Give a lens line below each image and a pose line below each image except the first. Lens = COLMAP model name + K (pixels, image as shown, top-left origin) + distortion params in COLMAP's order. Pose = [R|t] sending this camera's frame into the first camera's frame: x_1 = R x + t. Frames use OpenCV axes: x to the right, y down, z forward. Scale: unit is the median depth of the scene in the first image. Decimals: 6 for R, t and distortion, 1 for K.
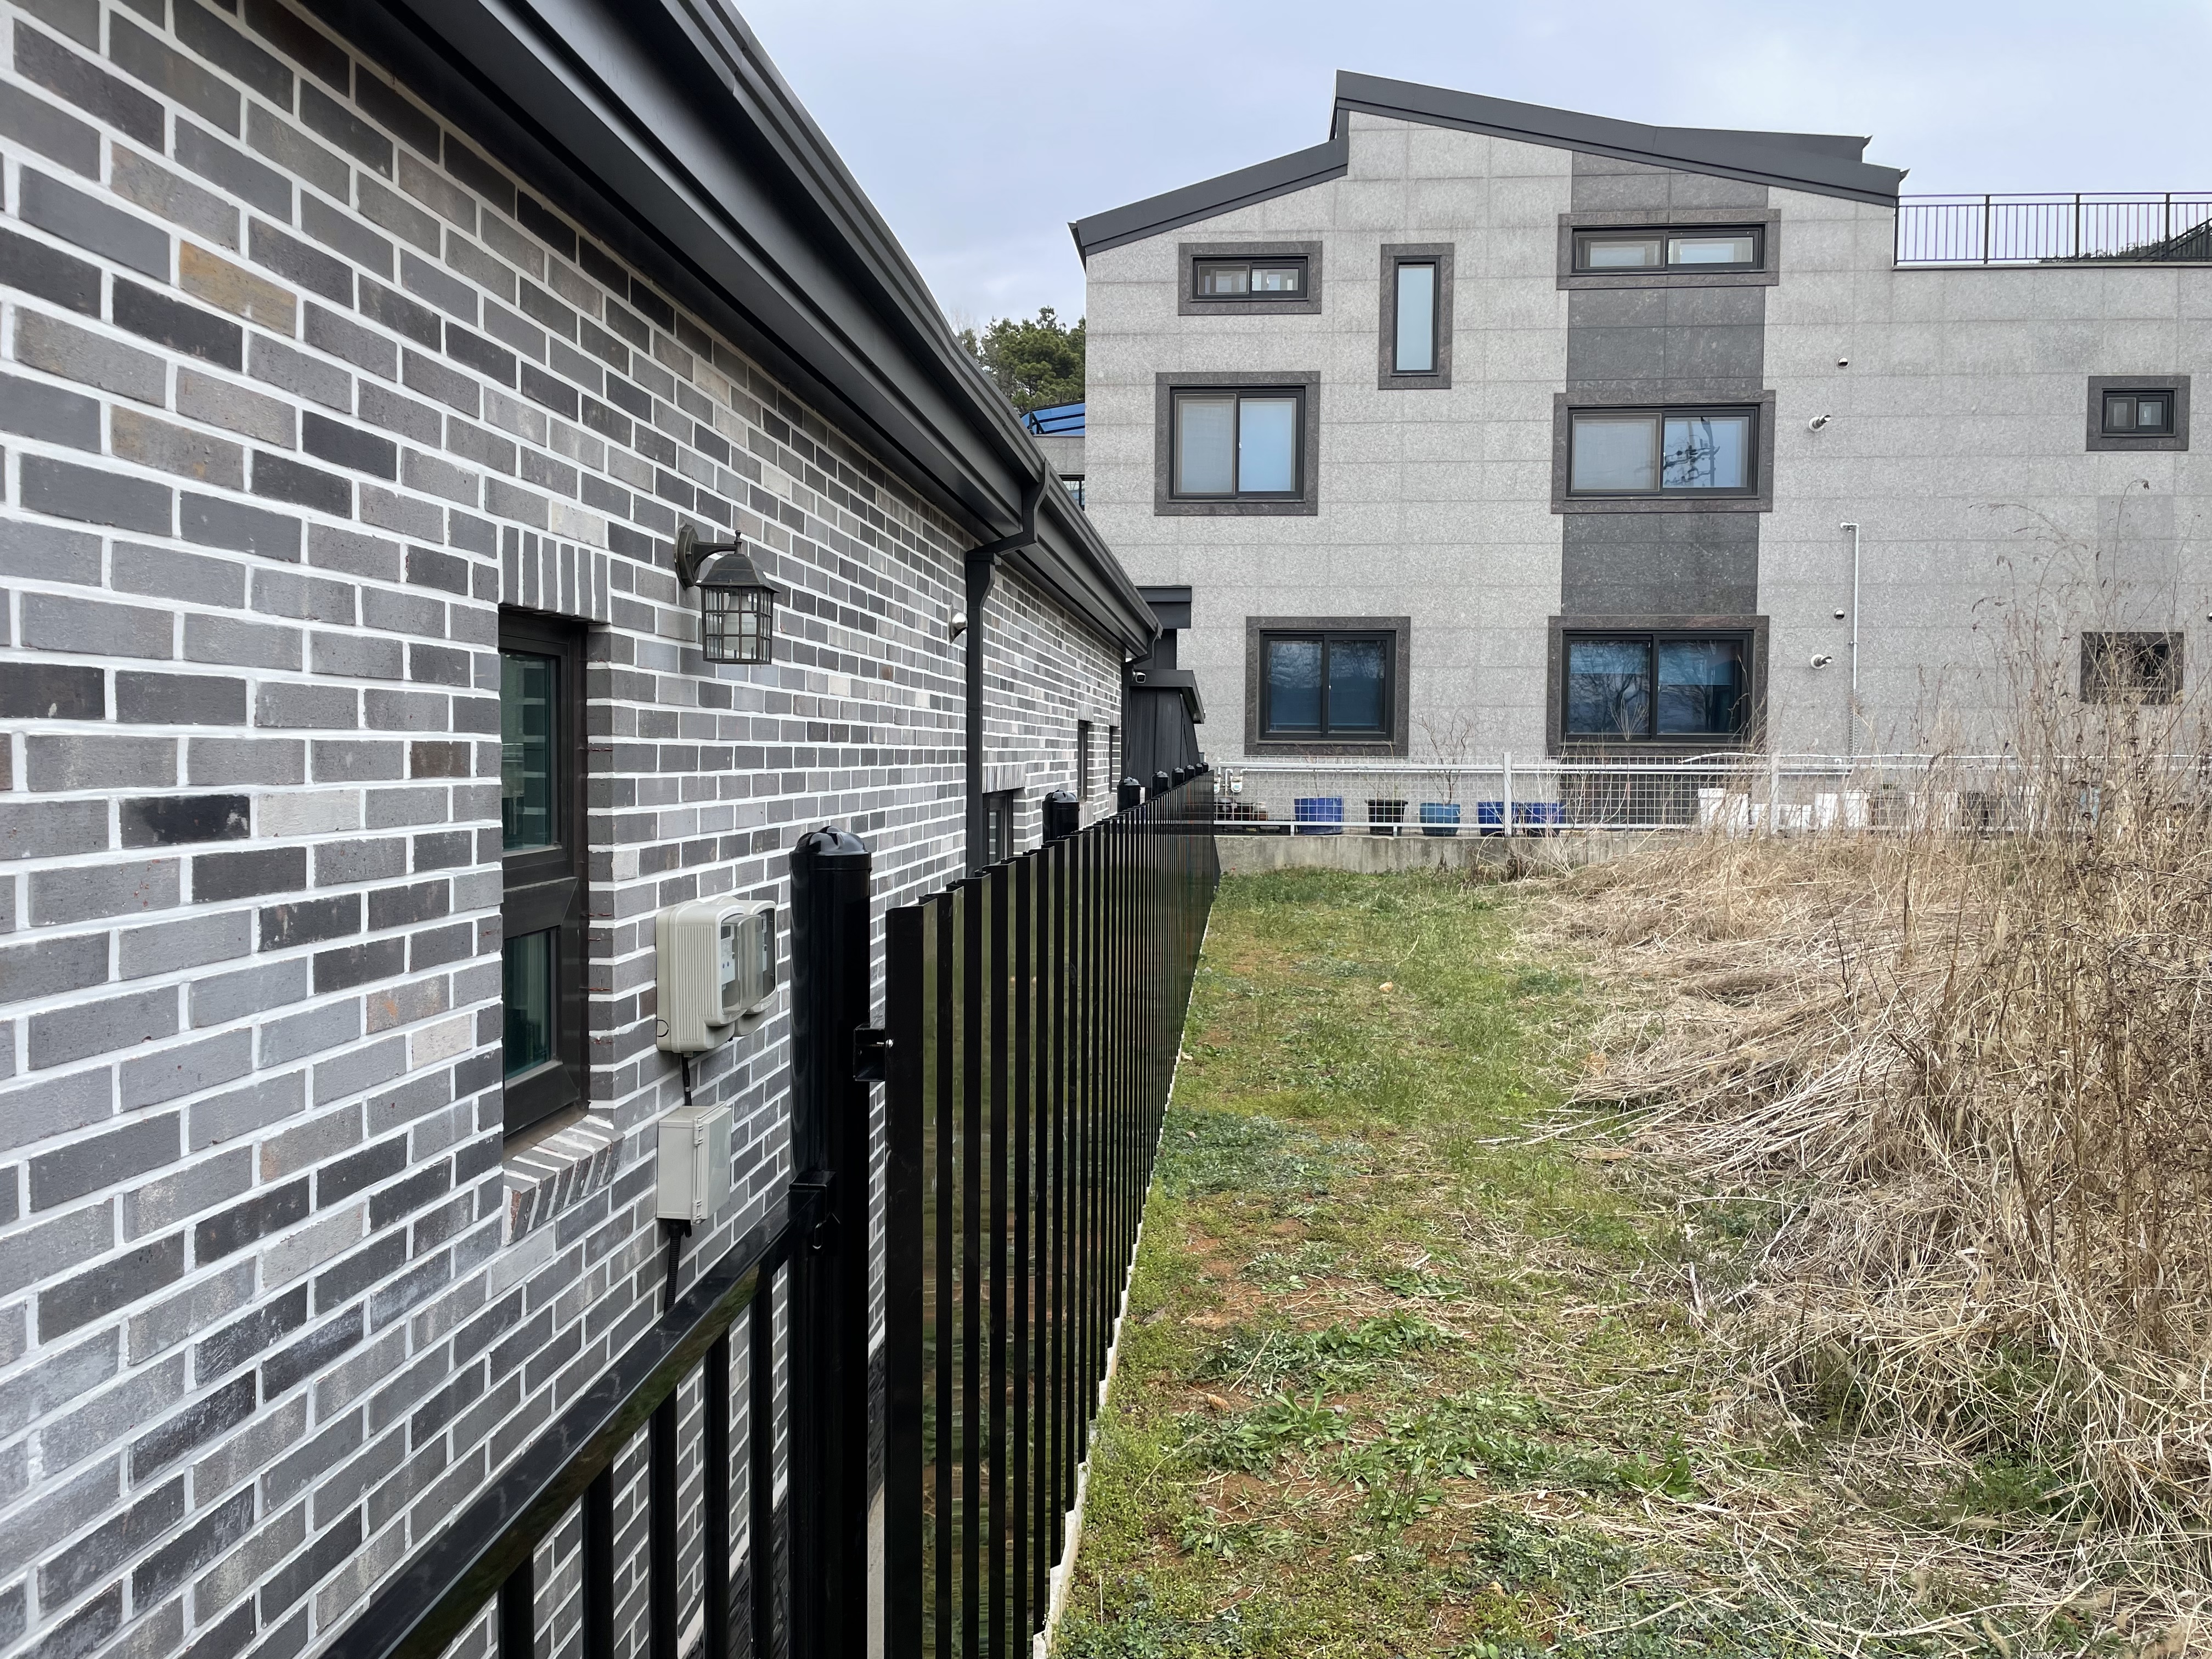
lens RADIAL K [[1672.0, 0, 1121.2], [0, 1672.0, 815.4], [0, 0, 1]] dist [0.105369, -0.134148]
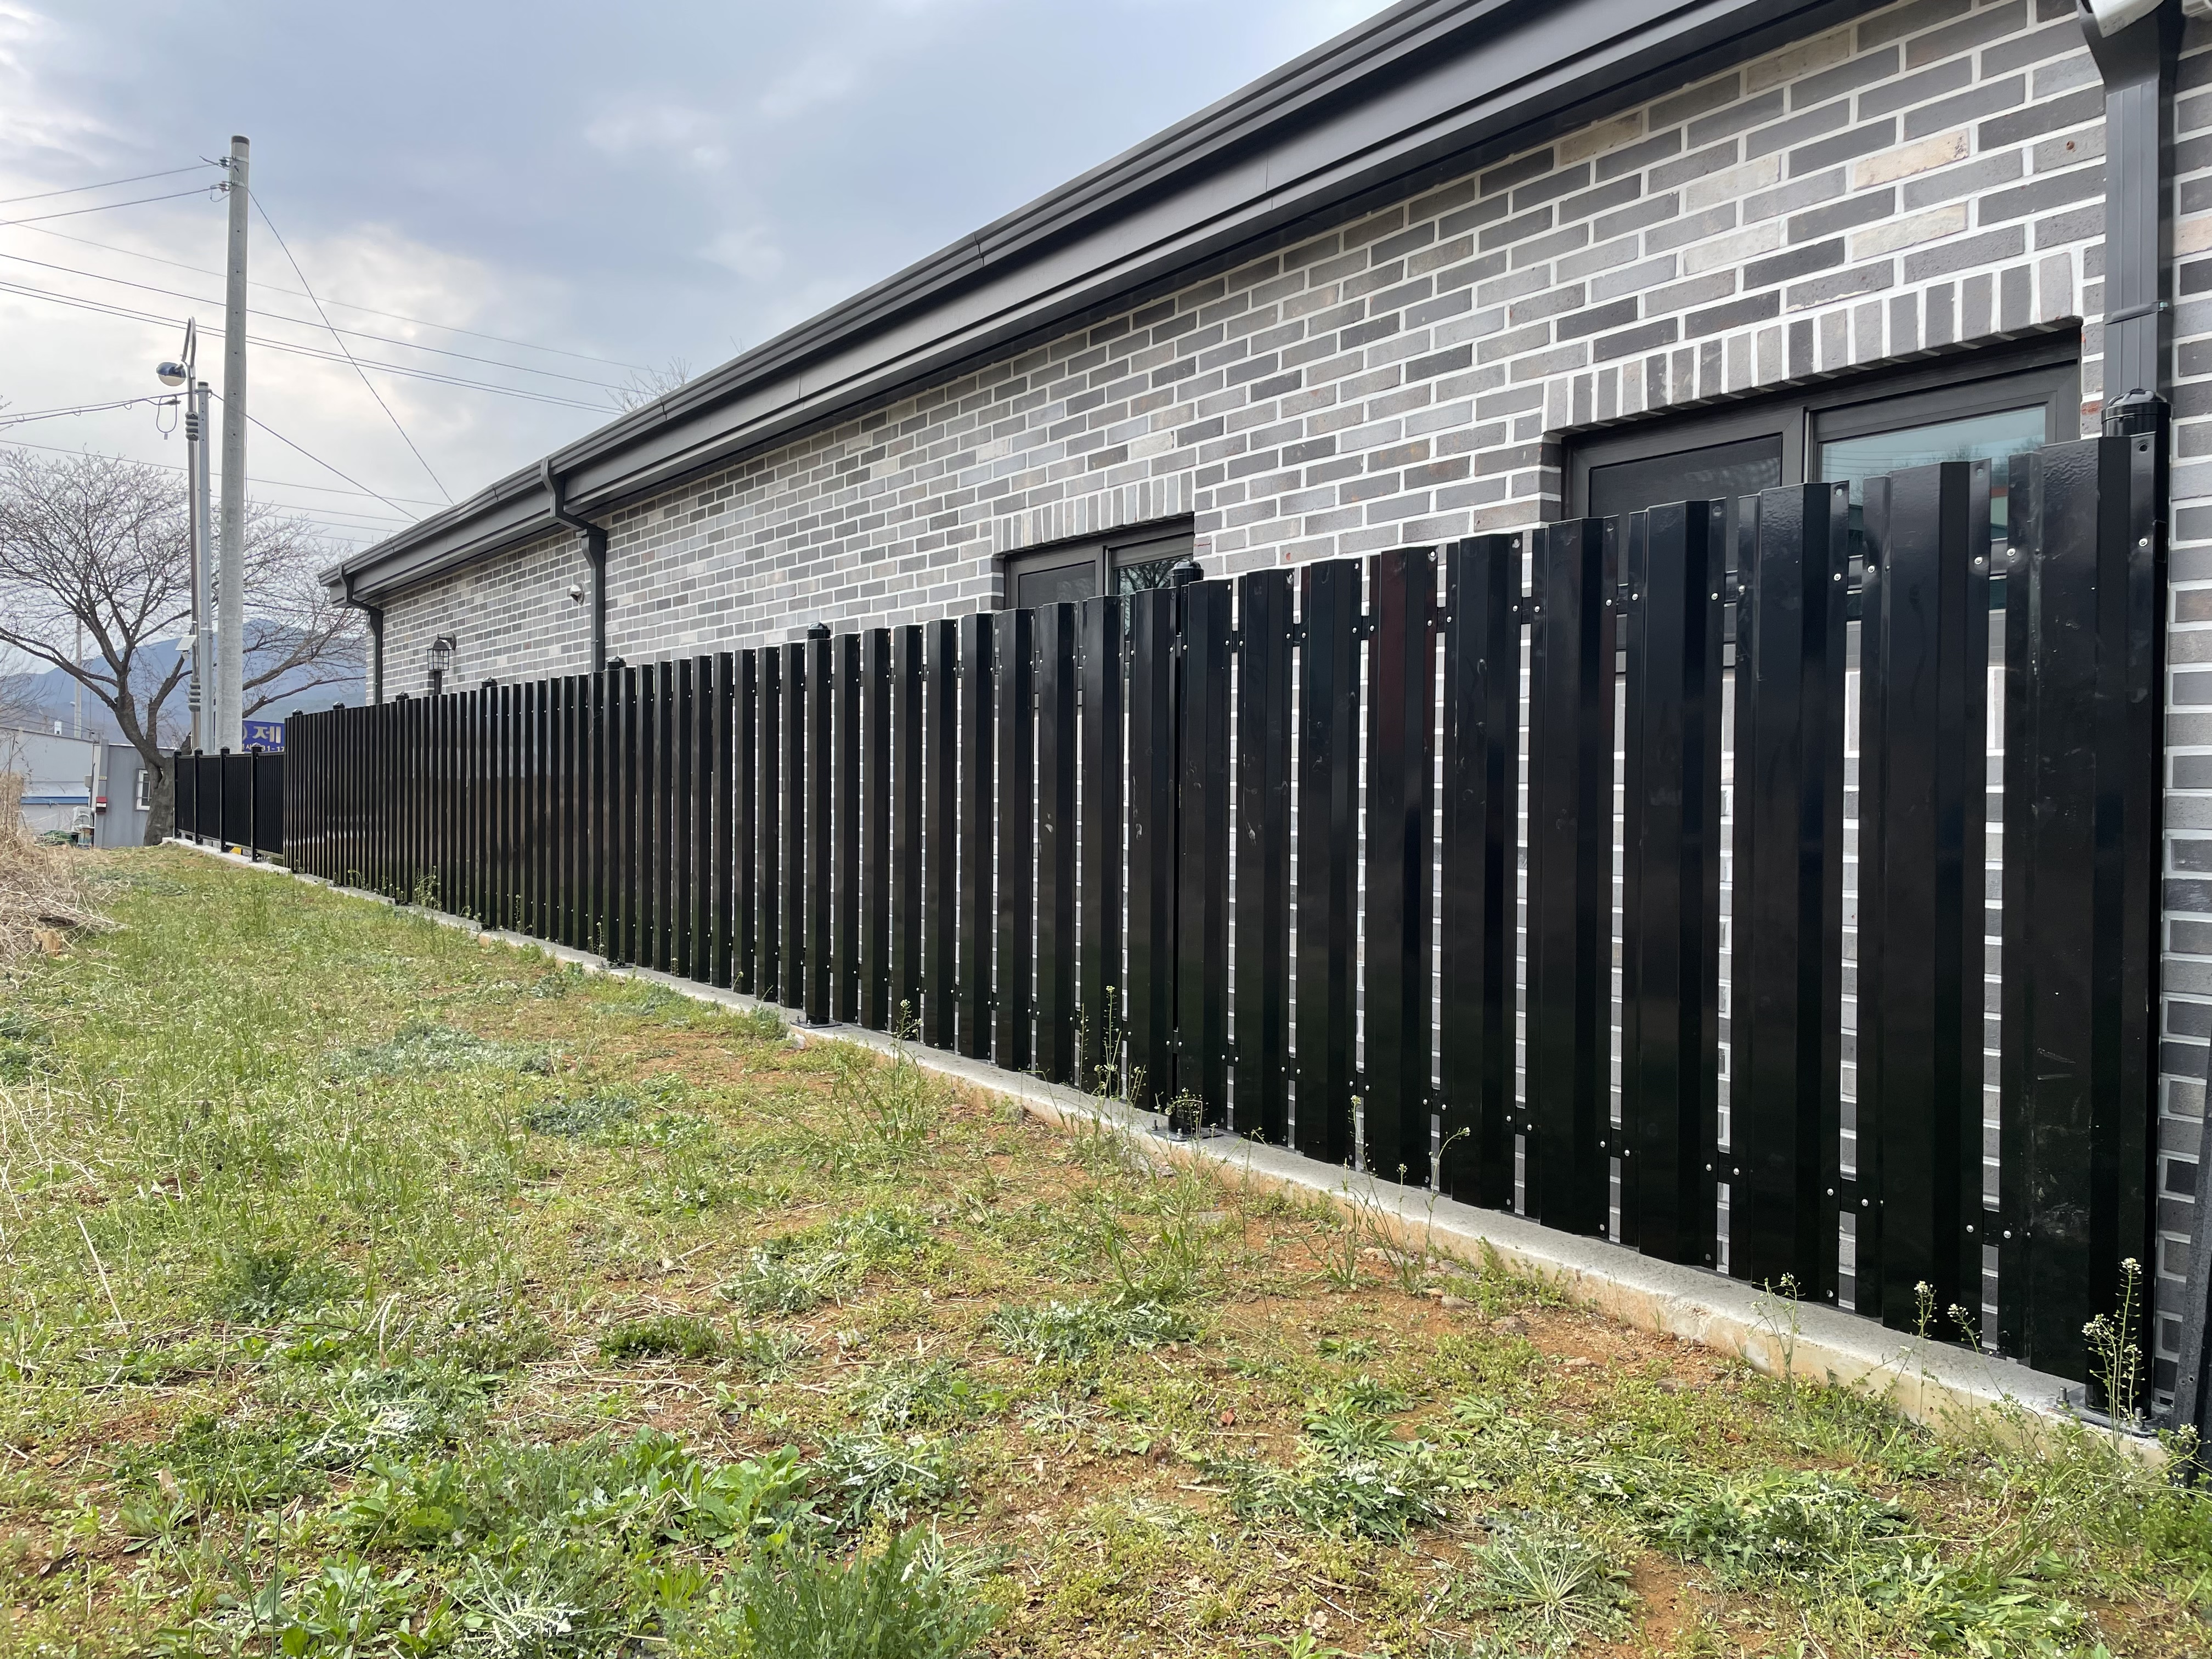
lens RADIAL K [[1672.0, 0, 1121.2], [0, 1672.0, 815.4], [0, 0, 1]] dist [0.105369, -0.134148]
pose [[-0.780644, -0.005116, -0.624955, 0.149896], [-0.041625, 0.998172, 0.043824, -0.000007], [0.623589, 0.060225, -0.779429, 0.794696]]
